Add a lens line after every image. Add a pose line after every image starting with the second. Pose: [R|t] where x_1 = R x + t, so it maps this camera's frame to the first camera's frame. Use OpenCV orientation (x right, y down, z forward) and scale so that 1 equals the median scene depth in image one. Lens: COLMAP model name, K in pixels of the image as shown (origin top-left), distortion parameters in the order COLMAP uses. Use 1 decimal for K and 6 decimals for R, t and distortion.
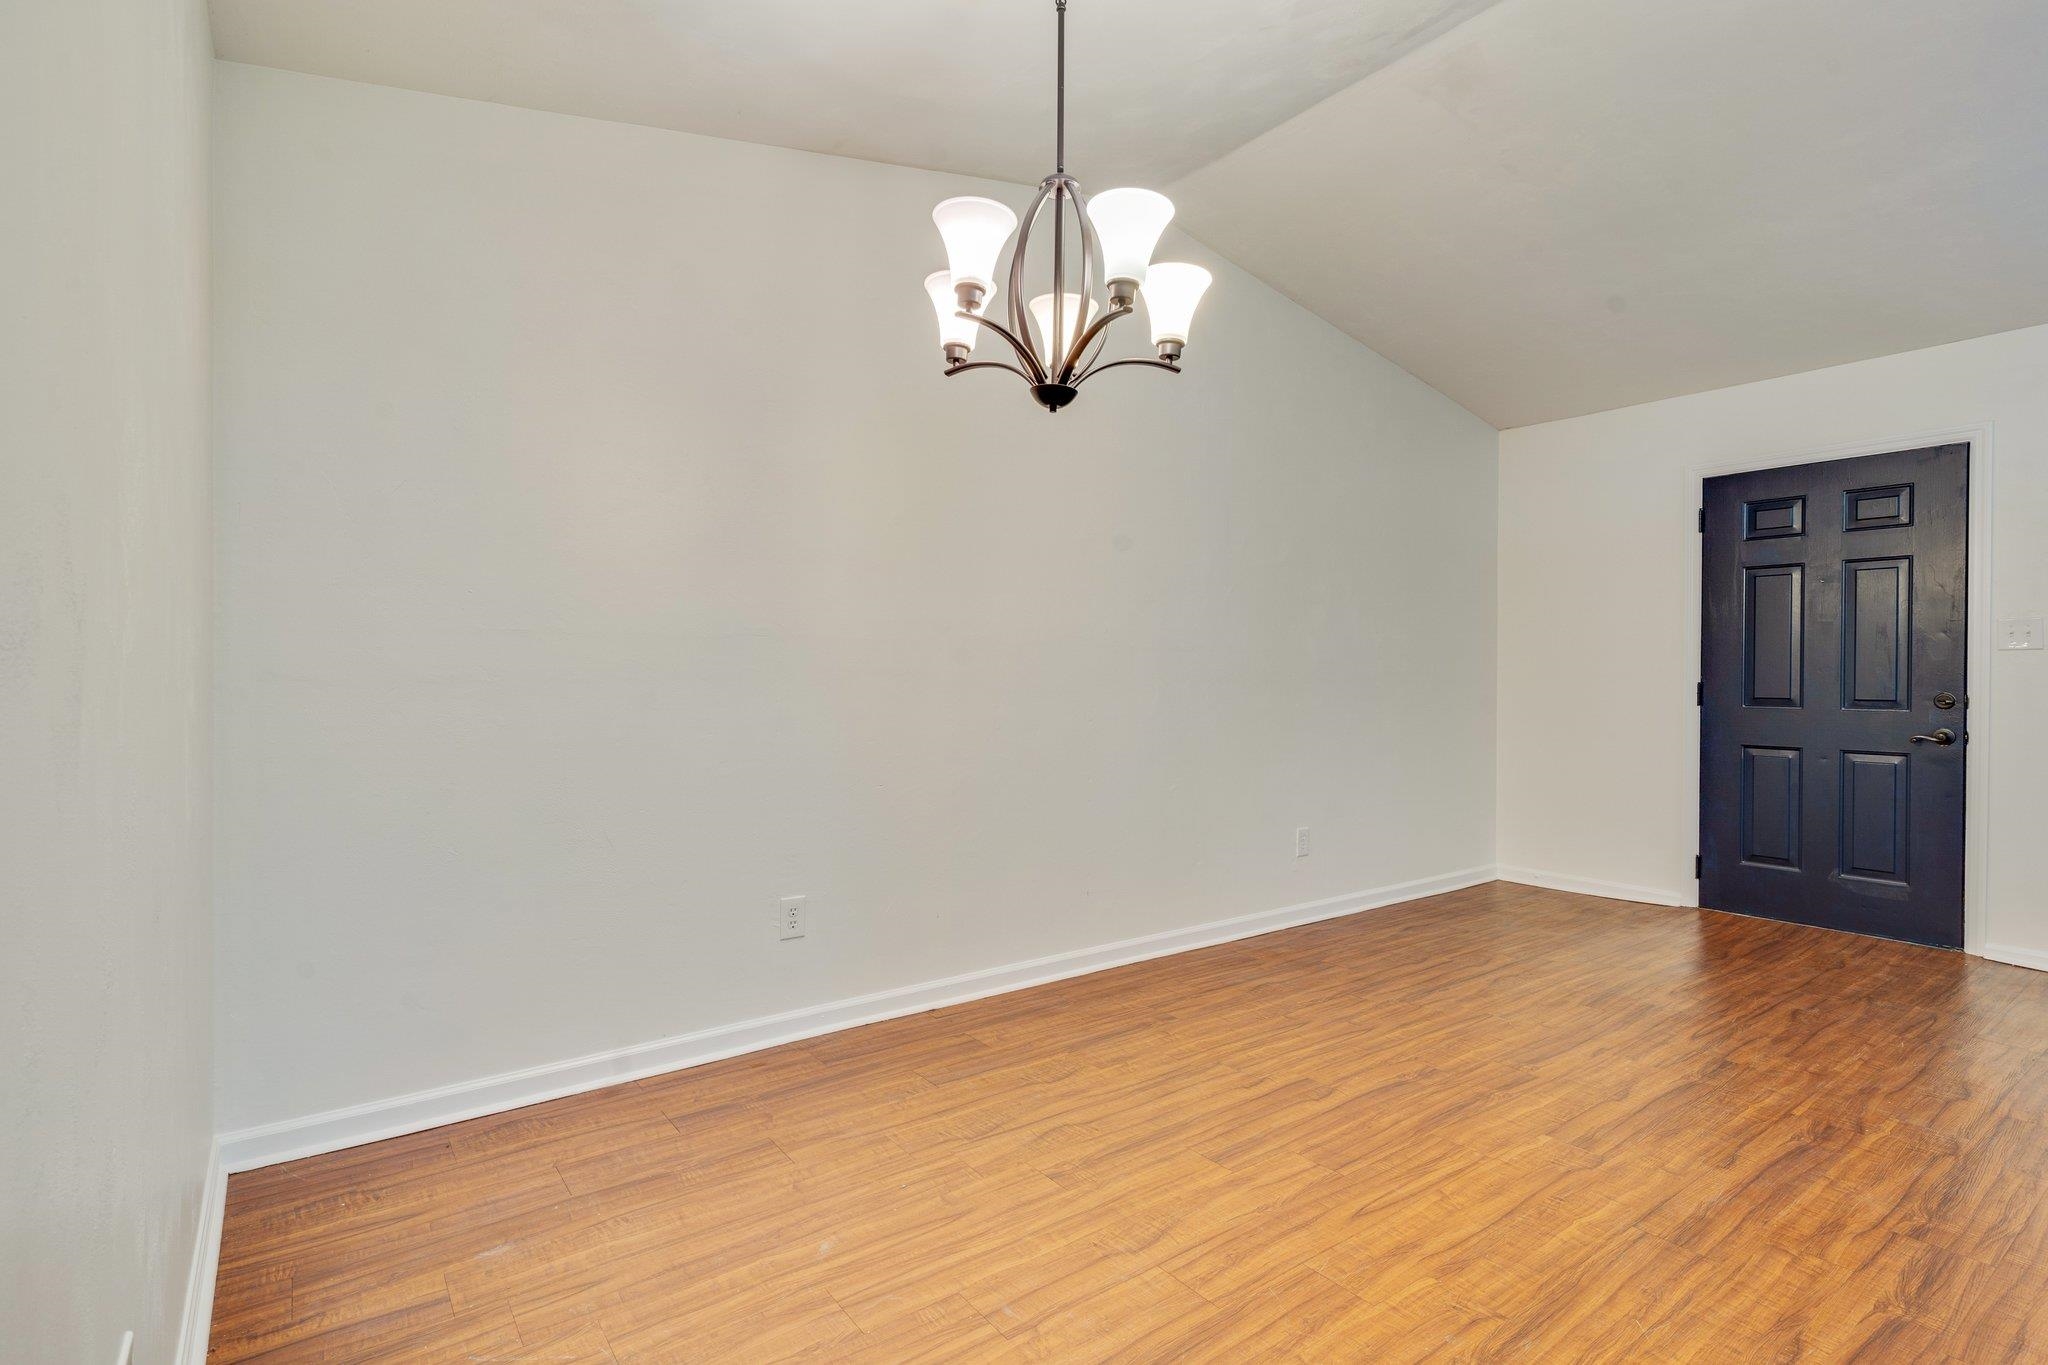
lens RADIAL K [[978.3, 0, 1033.2], [0, 978.3, 661.2], [0, 0, 1]] dist [0.003170, -0.003195]
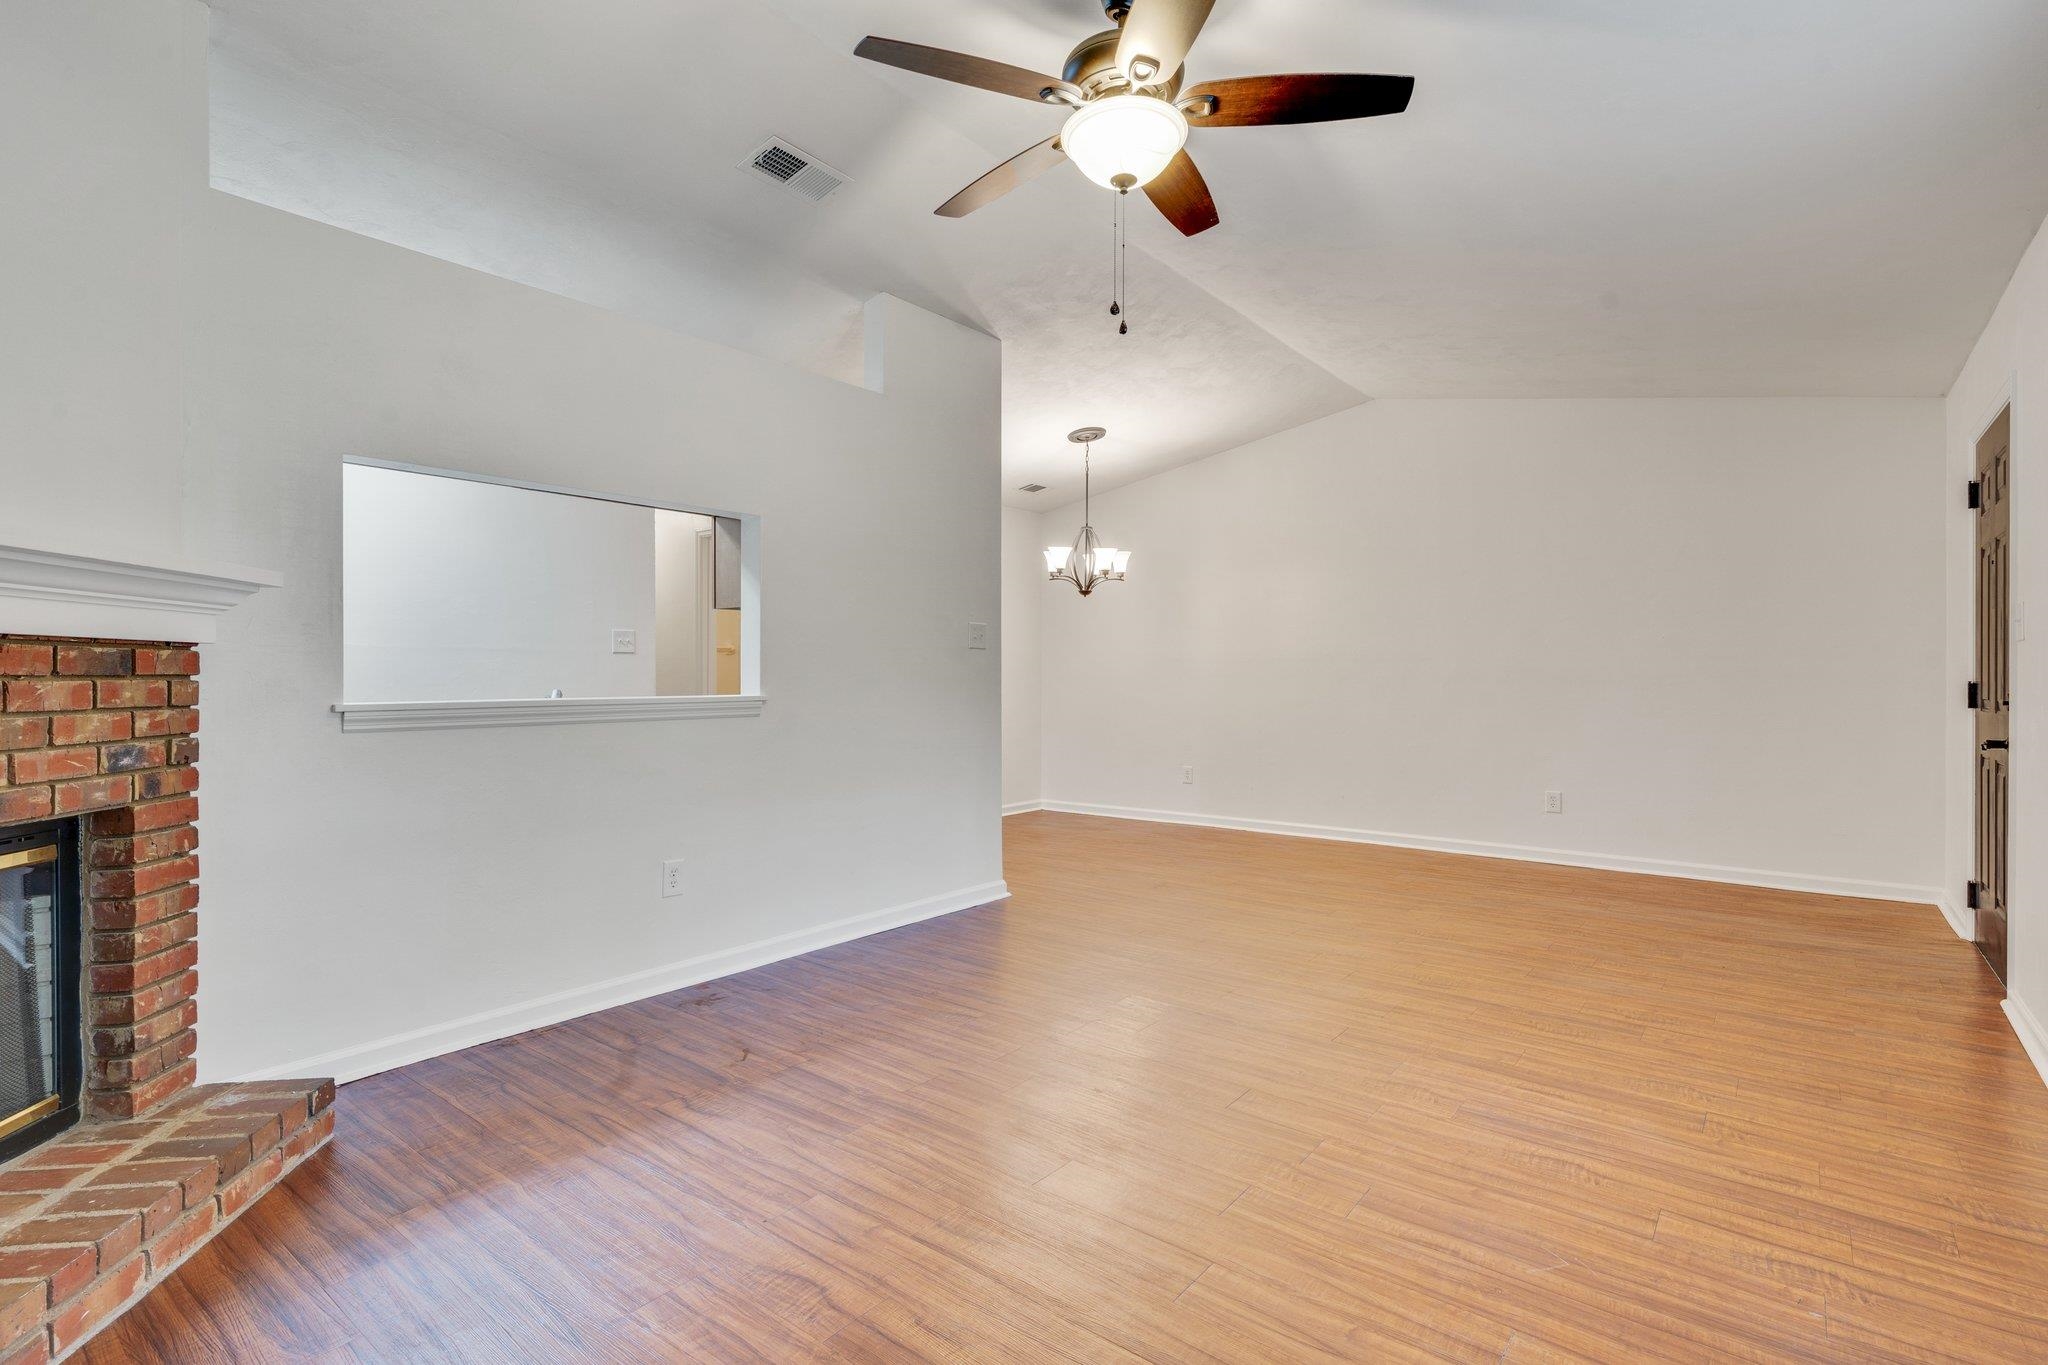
lens RADIAL K [[978.3, 0, 1017.4], [0, 978.3, 687.1], [0, 0, 1]] dist [0.003170, -0.003195]
pose [[0.251956, 0.005043, -0.967726, 2.181941], [0.017341, 0.999802, 0.009725, 0.006490], [0.967583, -0.019232, 0.251818, -0.045315]]
